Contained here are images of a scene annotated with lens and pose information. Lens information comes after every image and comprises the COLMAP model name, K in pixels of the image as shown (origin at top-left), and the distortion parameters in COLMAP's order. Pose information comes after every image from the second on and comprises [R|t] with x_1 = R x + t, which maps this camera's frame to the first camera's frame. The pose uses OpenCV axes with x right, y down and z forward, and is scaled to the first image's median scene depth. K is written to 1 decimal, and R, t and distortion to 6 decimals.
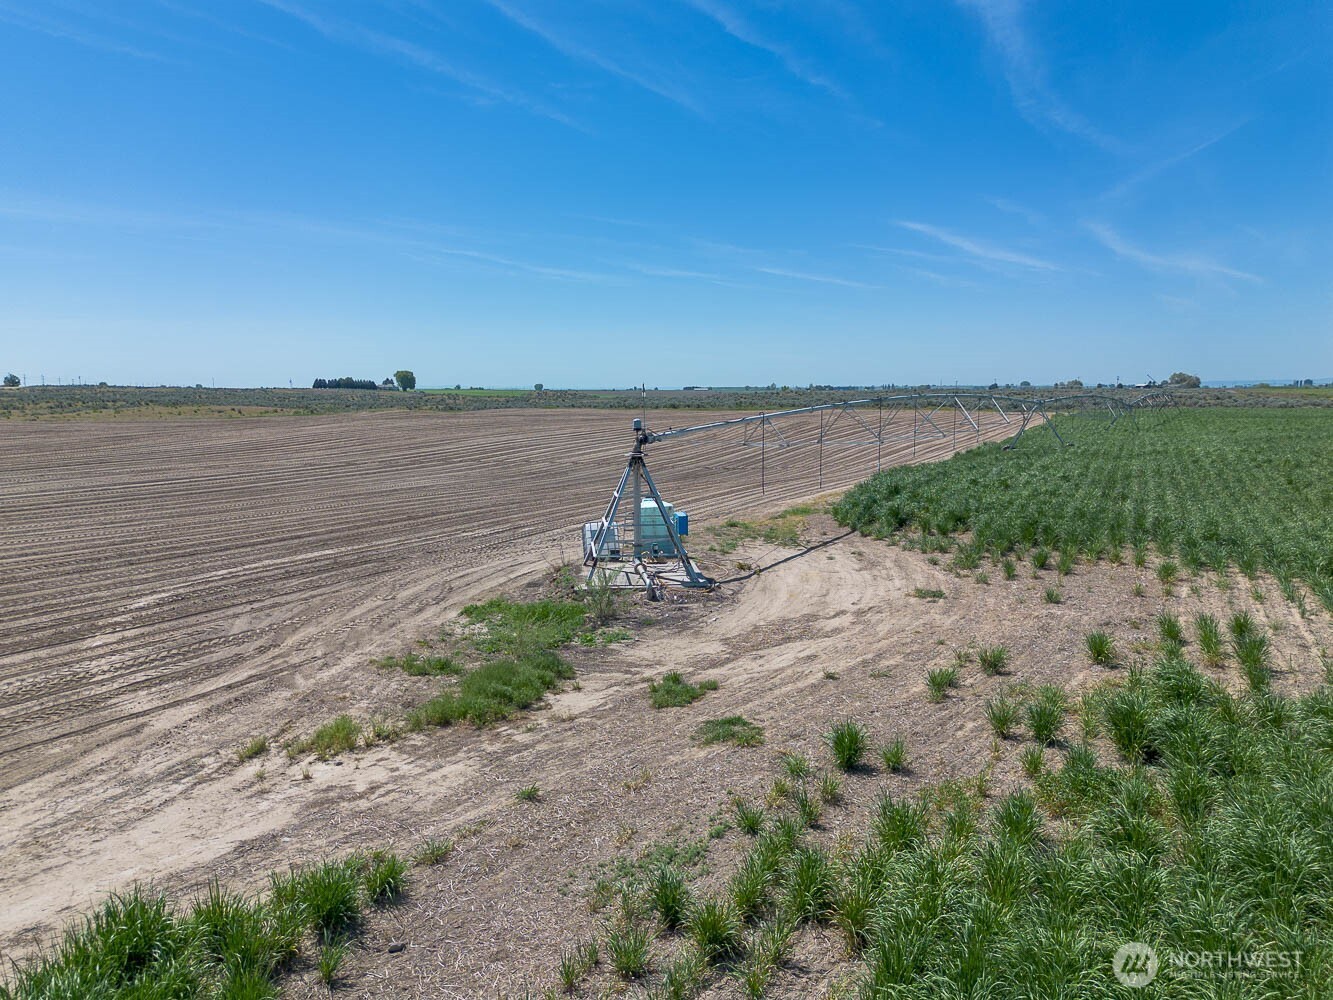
lens RADIAL K [[935.5, 0, 666.6], [0, 935.5, 498.2], [0, 0, 1]] dist [0.032536, -0.017112]
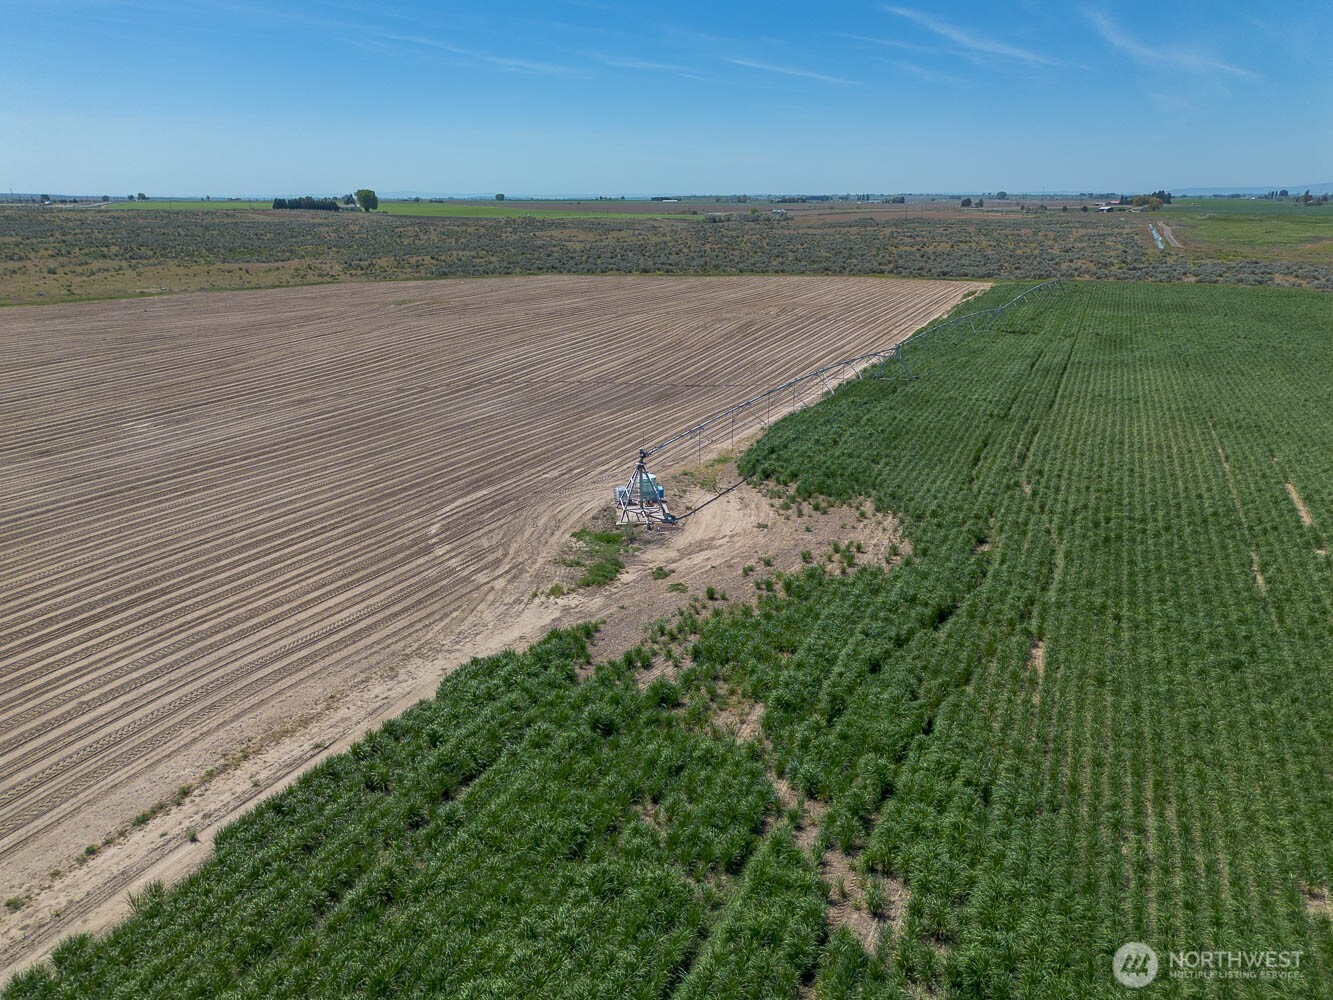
lens RADIAL K [[935.5, 0, 666.9], [0, 935.5, 506.6], [0, 0, 1]] dist [0.032536, -0.017112]
pose [[0.999445, -0.008861, 0.032121, -0.055991], [0.002160, 0.979194, 0.202916, -0.530445], [-0.033250, -0.202734, 0.978669, -1.640780]]
